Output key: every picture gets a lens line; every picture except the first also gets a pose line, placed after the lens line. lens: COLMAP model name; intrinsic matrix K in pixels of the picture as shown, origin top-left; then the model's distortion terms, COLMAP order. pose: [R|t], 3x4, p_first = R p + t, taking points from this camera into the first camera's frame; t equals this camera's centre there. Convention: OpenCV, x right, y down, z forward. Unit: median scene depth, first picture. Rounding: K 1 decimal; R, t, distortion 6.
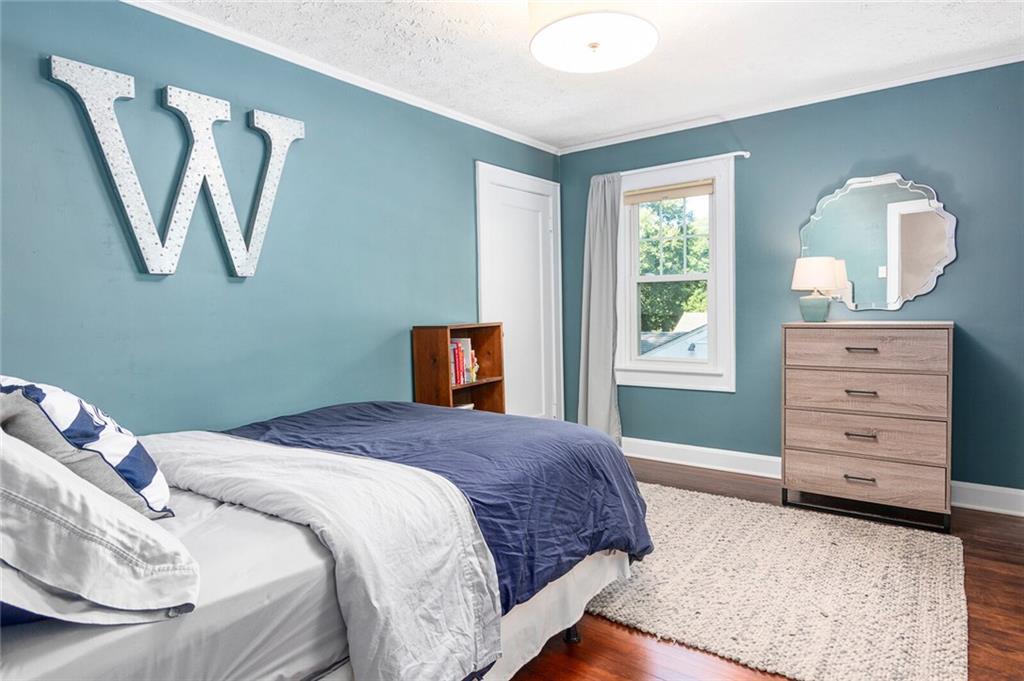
lens RADIAL K [[576.9, 0, 513.2], [0, 576.9, 319.8], [0, 0, 1]] dist [-0.004868, -0.001633]
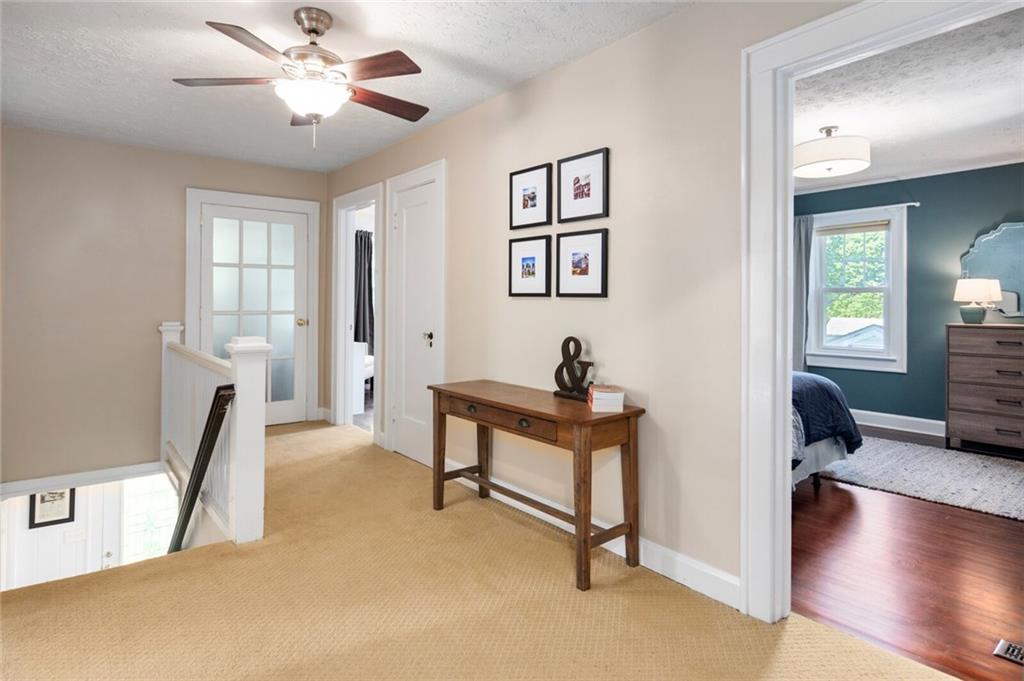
lens RADIAL K [[548.3, 0, 510.4], [0, 548.3, 296.5], [0, 0, 1]] dist [0.005234, 0.001062]
pose [[0.972679, 0.021657, -0.231141, -0.287704], [-0.030730, 0.998889, -0.035723, 0.020246], [0.230111, 0.041850, 0.972264, -0.616316]]
